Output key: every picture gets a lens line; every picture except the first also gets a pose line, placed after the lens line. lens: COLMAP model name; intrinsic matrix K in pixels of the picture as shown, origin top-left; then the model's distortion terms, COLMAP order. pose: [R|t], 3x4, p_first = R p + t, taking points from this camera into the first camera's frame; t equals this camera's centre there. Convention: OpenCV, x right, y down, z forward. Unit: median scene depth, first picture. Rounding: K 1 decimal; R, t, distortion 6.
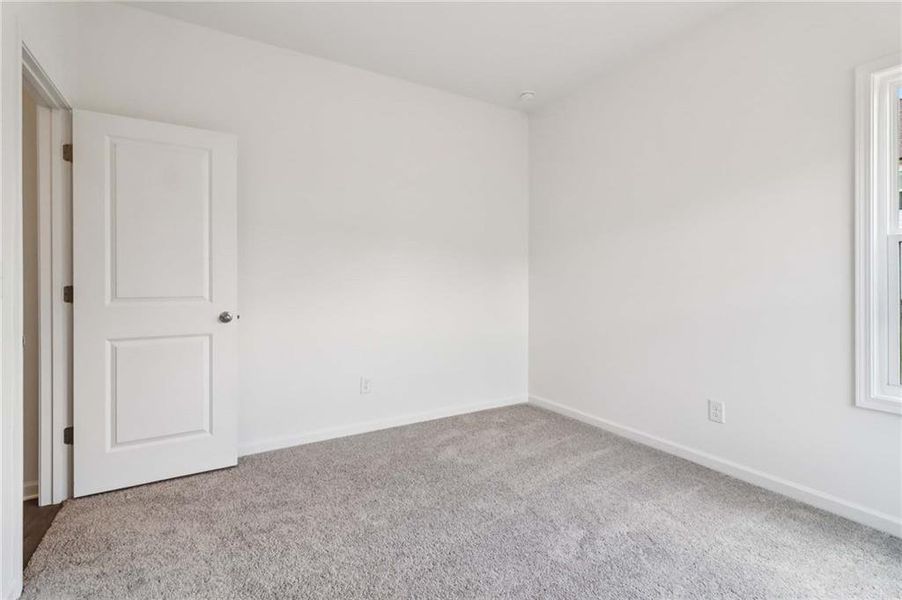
lens RADIAL K [[418.1, 0, 457.1], [0, 418.1, 287.3], [0, 0, 1]] dist [0.004643, -0.000198]
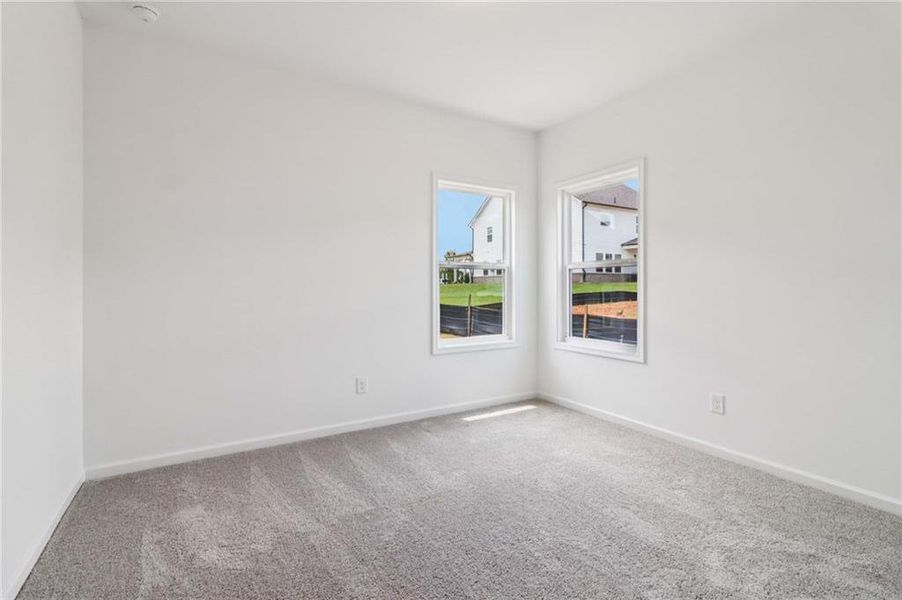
lens RADIAL K [[418.1, 0, 457.1], [0, 418.1, 287.3], [0, 0, 1]] dist [0.004643, -0.000198]
pose [[-0.001939, 0.002936, 0.999994, -0.728723], [0.009016, 0.999955, -0.002919, -0.010254], [-0.999957, 0.009010, -0.001966, 0.709418]]
